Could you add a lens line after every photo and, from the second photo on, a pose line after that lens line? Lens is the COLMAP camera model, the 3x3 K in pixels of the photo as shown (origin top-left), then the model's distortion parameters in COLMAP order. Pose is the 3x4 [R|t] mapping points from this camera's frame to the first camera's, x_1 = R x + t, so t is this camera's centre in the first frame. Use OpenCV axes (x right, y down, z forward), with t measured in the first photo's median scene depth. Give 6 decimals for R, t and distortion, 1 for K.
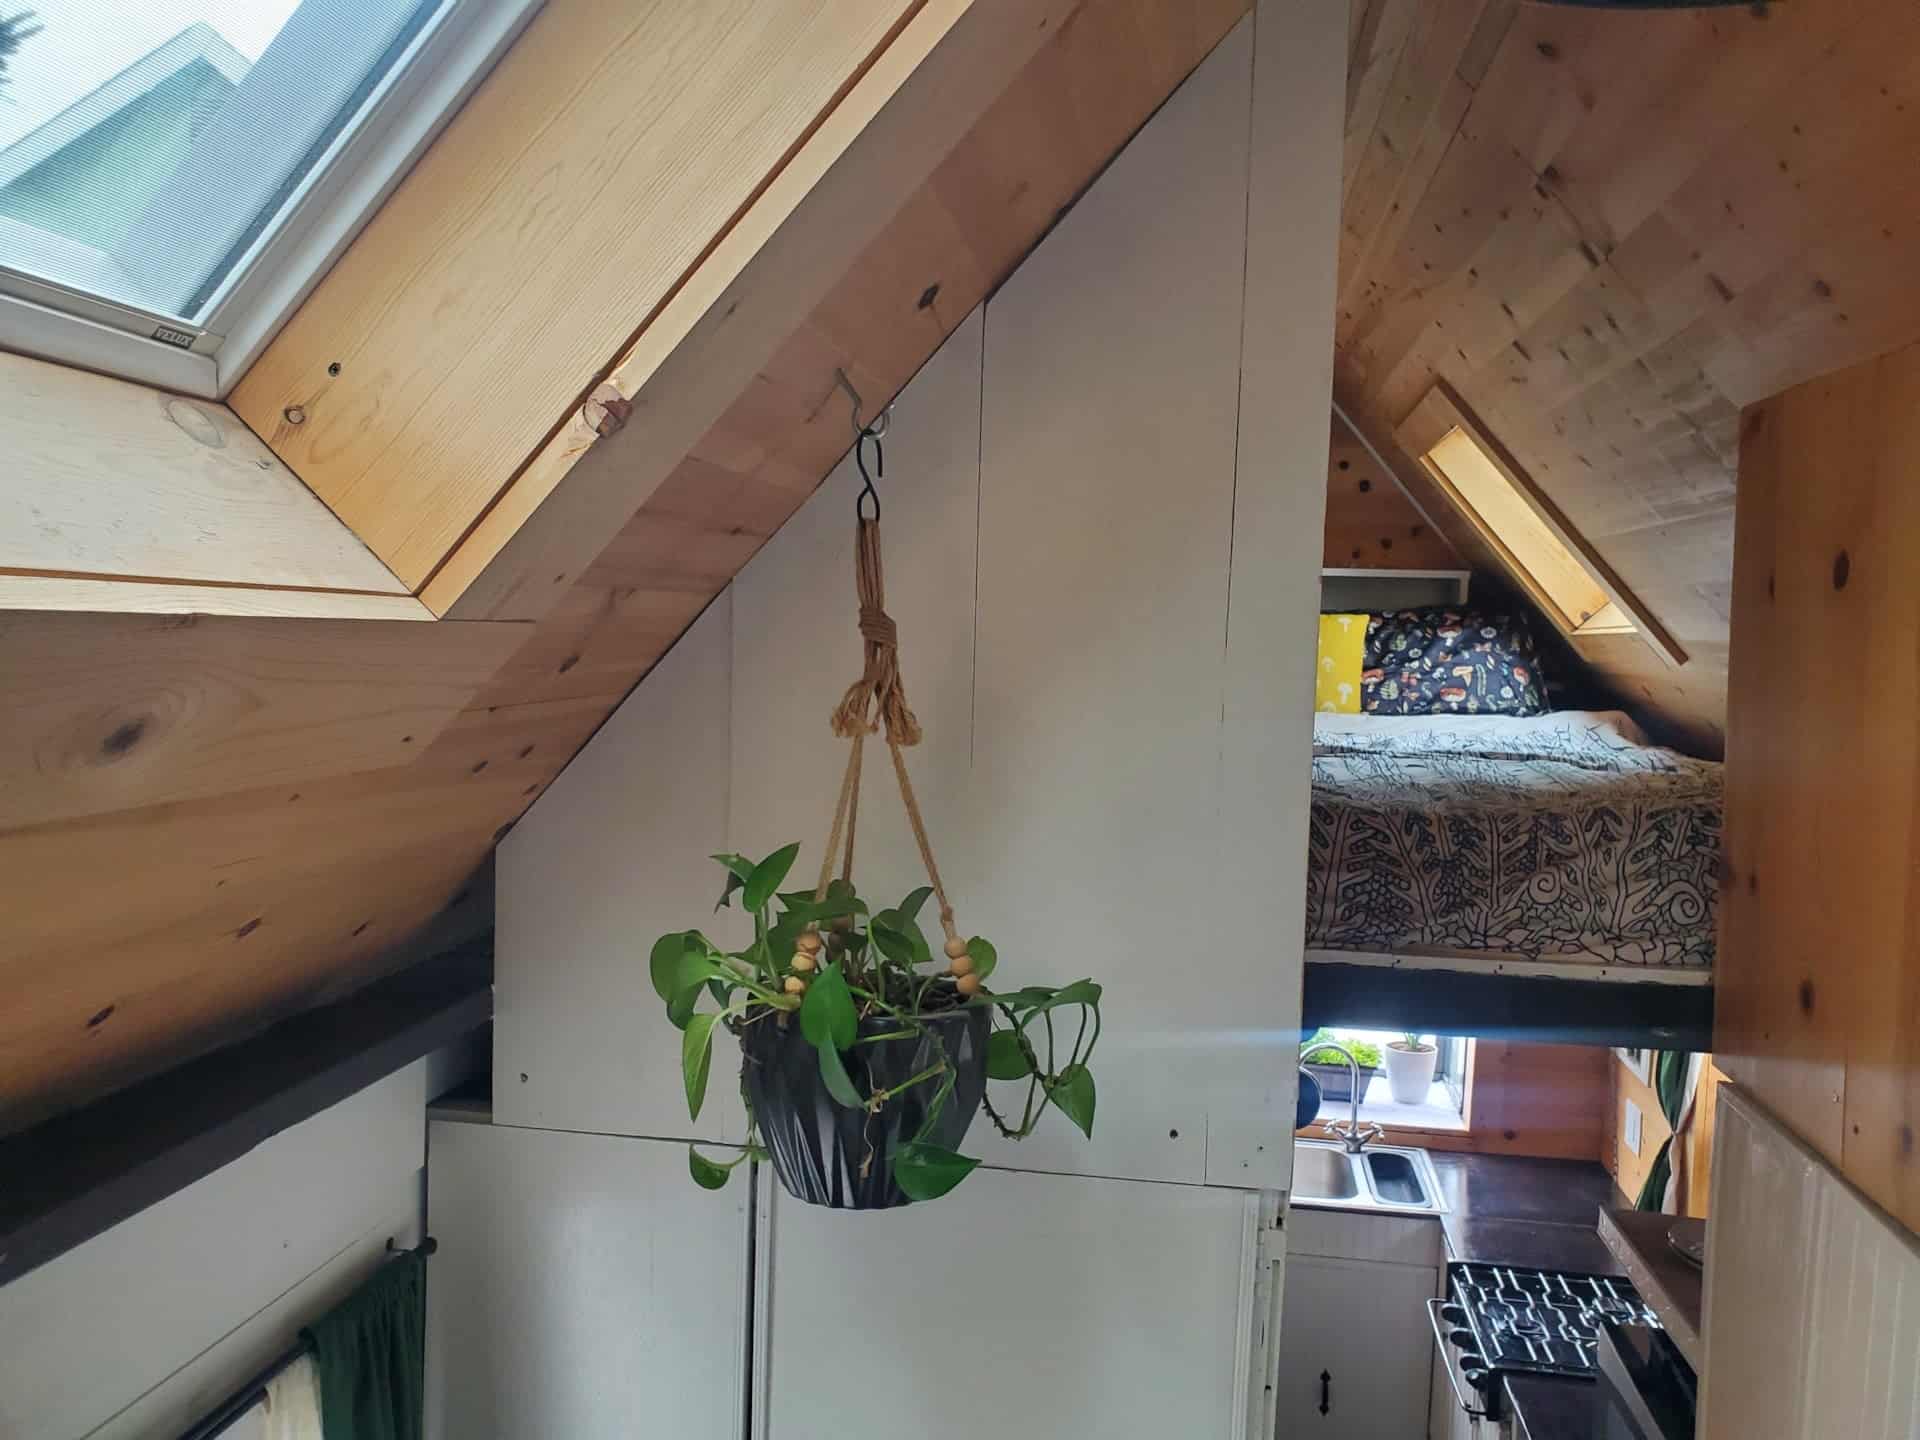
lens RADIAL K [[1509.6, 0, 1009.4], [0, 1509.6, 779.0], [0, 0, 1]] dist [0.002733, -0.000846]
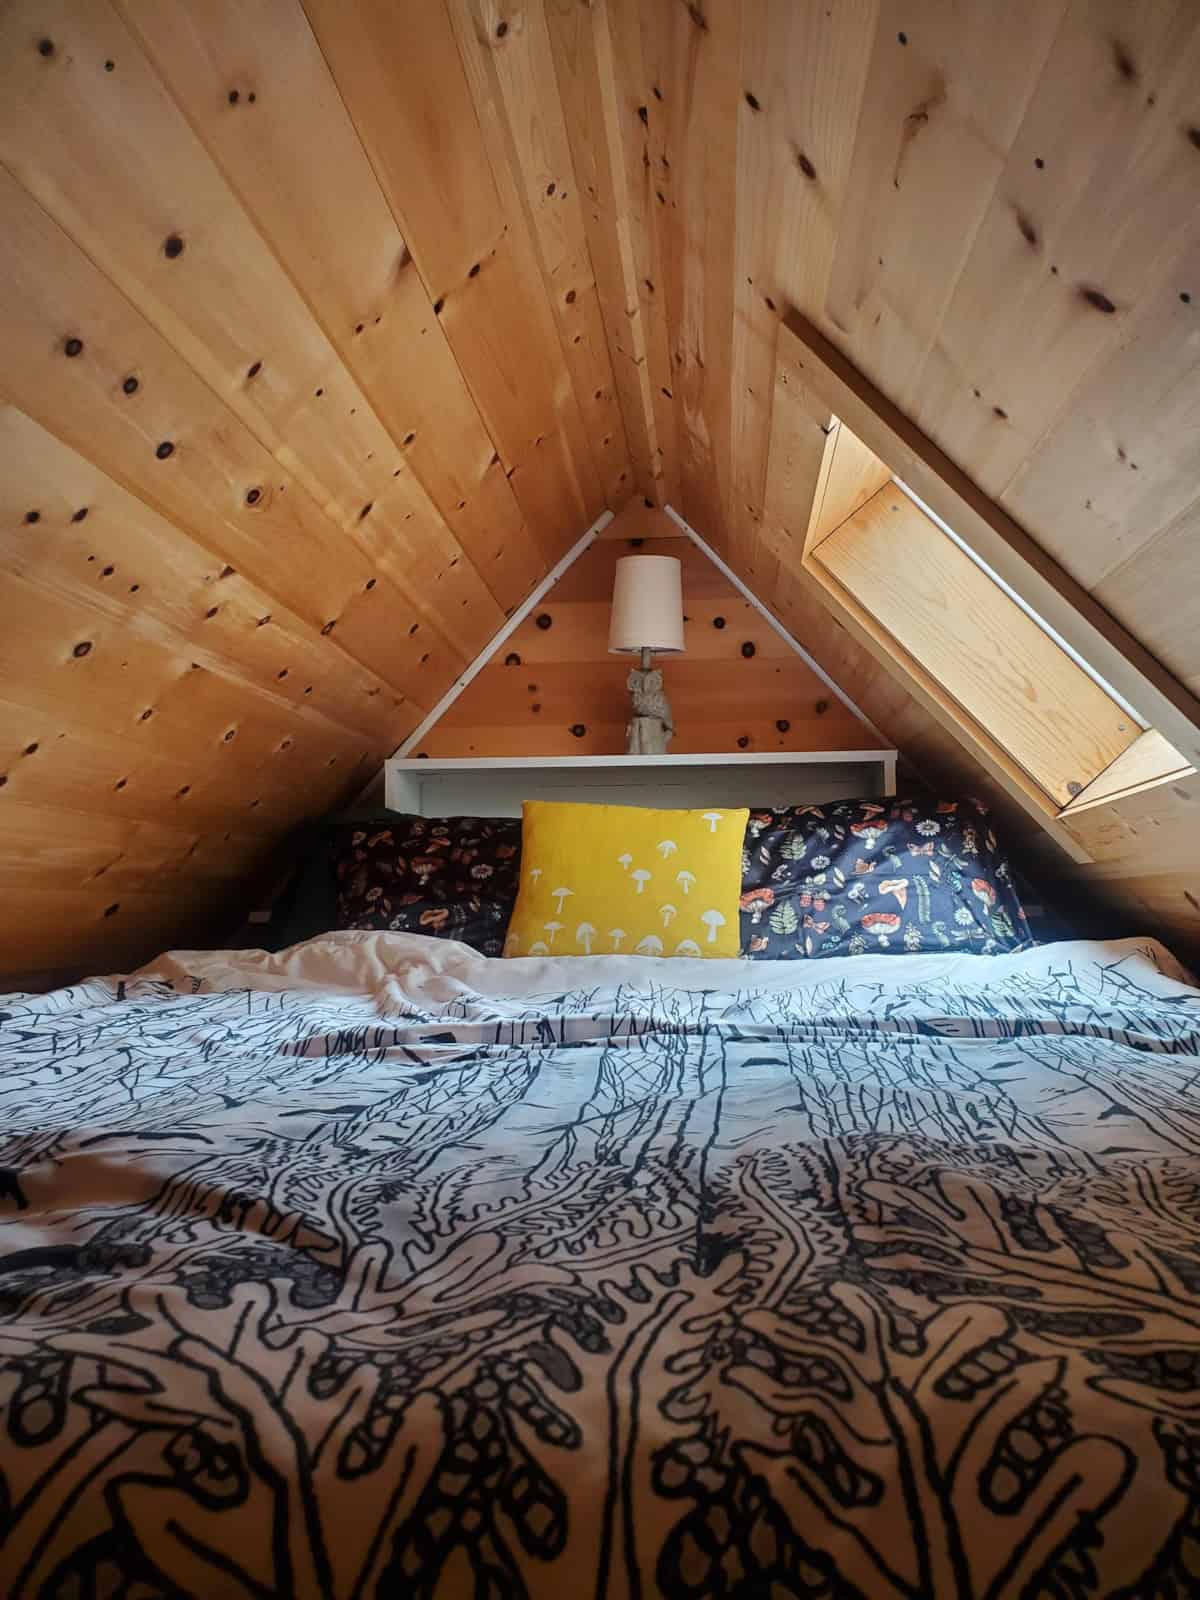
lens RADIAL K [[1258.0, 0, 603.5], [0, 1258.0, 786.5], [0, 0, 1]] dist [0.002733, -0.000846]
pose [[0.998715, -0.027283, 0.042697, 0.153641], [0.035145, 0.980004, -0.195849, -0.012177], [-0.036500, 0.197098, 0.979704, 0.465933]]
